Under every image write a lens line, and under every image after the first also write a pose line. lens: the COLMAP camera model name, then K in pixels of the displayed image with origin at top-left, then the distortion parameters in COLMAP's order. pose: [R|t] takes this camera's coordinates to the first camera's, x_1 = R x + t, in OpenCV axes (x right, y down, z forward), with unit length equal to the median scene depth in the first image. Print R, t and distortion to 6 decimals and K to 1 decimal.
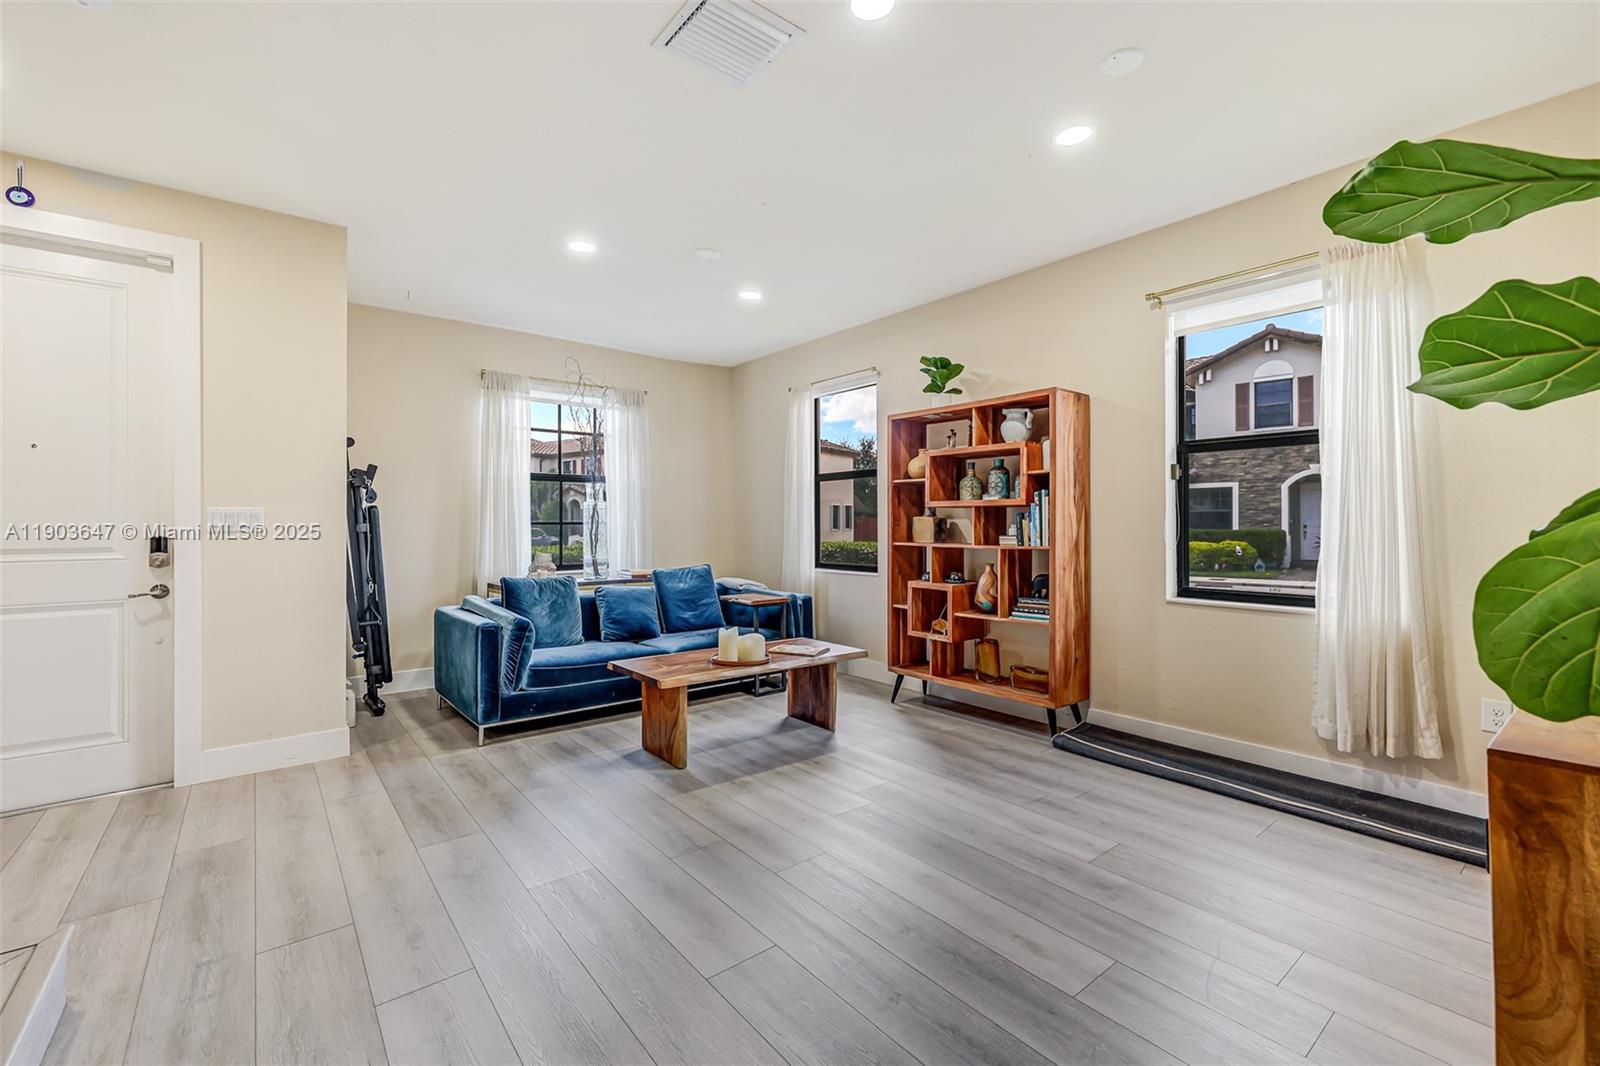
lens RADIAL K [[670.3, 0, 768.8], [0, 670.3, 529.5], [0, 0, 1]] dist [-0.001762, -0.000109]
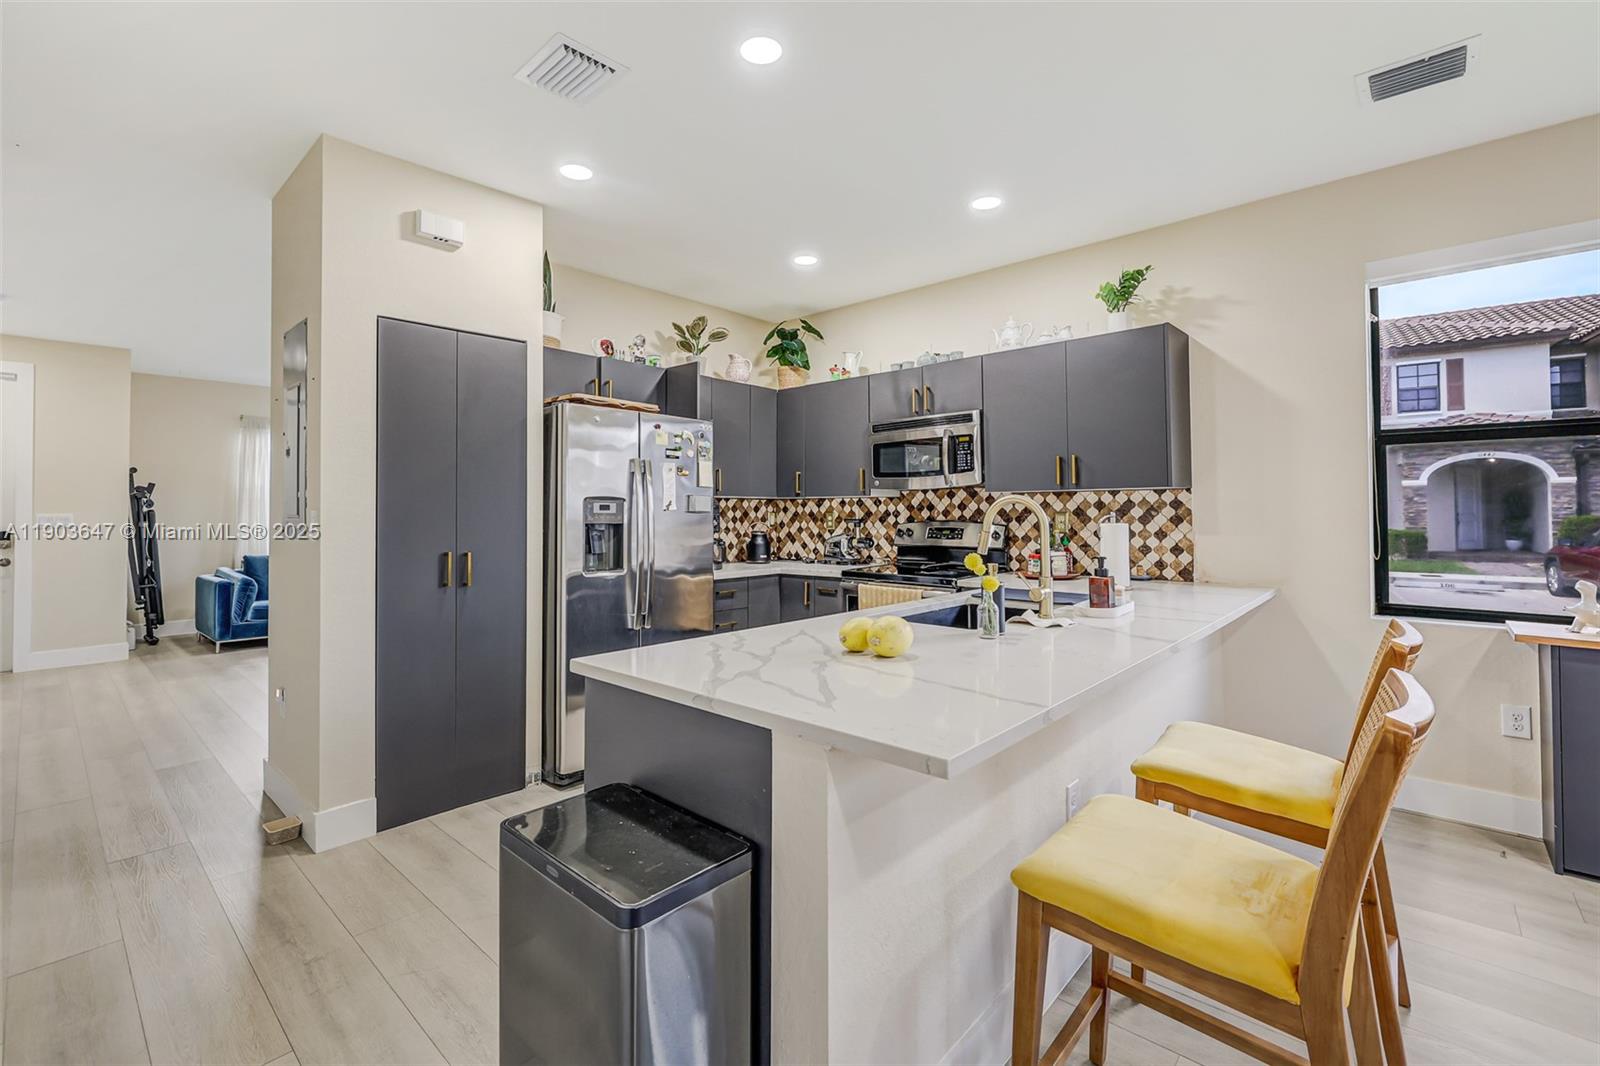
lens RADIAL K [[698.1, 0, 769.6], [0, 698.1, 501.6], [0, 0, 1]] dist [0.001136, 0.000419]
pose [[0.988022, -0.001548, 0.154307, 0.591783], [0.004363, 0.999830, -0.017907, -0.019757], [-0.154253, 0.018366, 0.987861, -0.843764]]
